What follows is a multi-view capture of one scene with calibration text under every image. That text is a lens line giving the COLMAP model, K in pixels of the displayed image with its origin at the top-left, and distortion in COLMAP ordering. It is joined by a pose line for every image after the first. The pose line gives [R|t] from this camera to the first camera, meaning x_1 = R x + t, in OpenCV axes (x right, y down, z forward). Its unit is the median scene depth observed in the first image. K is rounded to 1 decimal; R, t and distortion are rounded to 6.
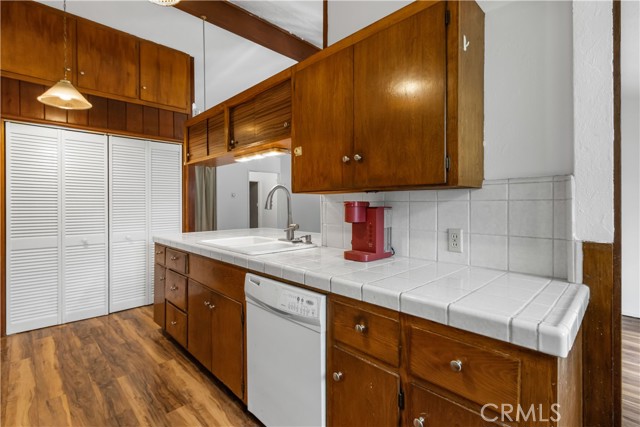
lens RADIAL K [[297.3, 0, 316.8], [0, 297.3, 206.1], [0, 0, 1]] dist [0.000172, 0.000076]
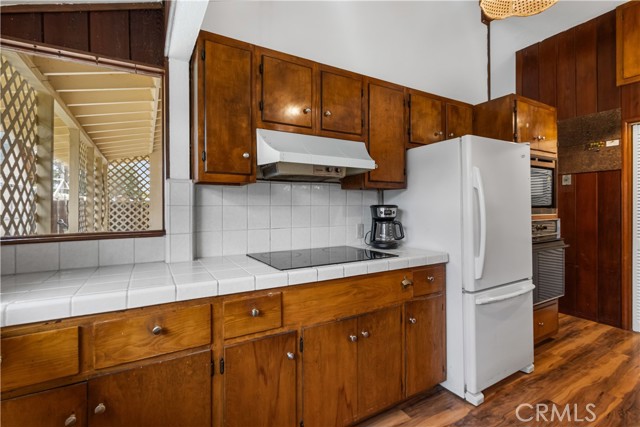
lens RADIAL K [[297.3, 0, 314.9], [0, 297.3, 208.0], [0, 0, 1]] dist [0.000172, 0.000076]
pose [[-0.246694, 0.007651, -0.969063, 0.296282], [-0.002050, 0.999962, 0.008417, -0.002317], [0.969091, 0.004063, -0.246669, 0.221952]]
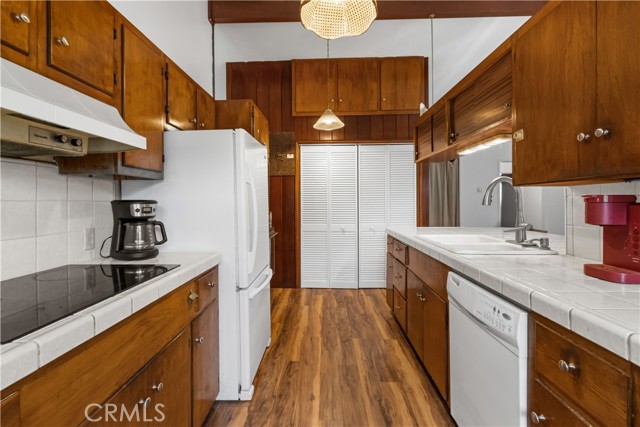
lens RADIAL K [[297.3, 0, 317.9], [0, 297.3, 203.1], [0, 0, 1]] dist [0.000172, 0.000076]
pose [[0.695330, 0.002076, -0.718688, 0.121143], [0.000928, 0.999992, 0.003786, 0.000535], [0.718690, -0.003299, 0.695322, 0.020401]]
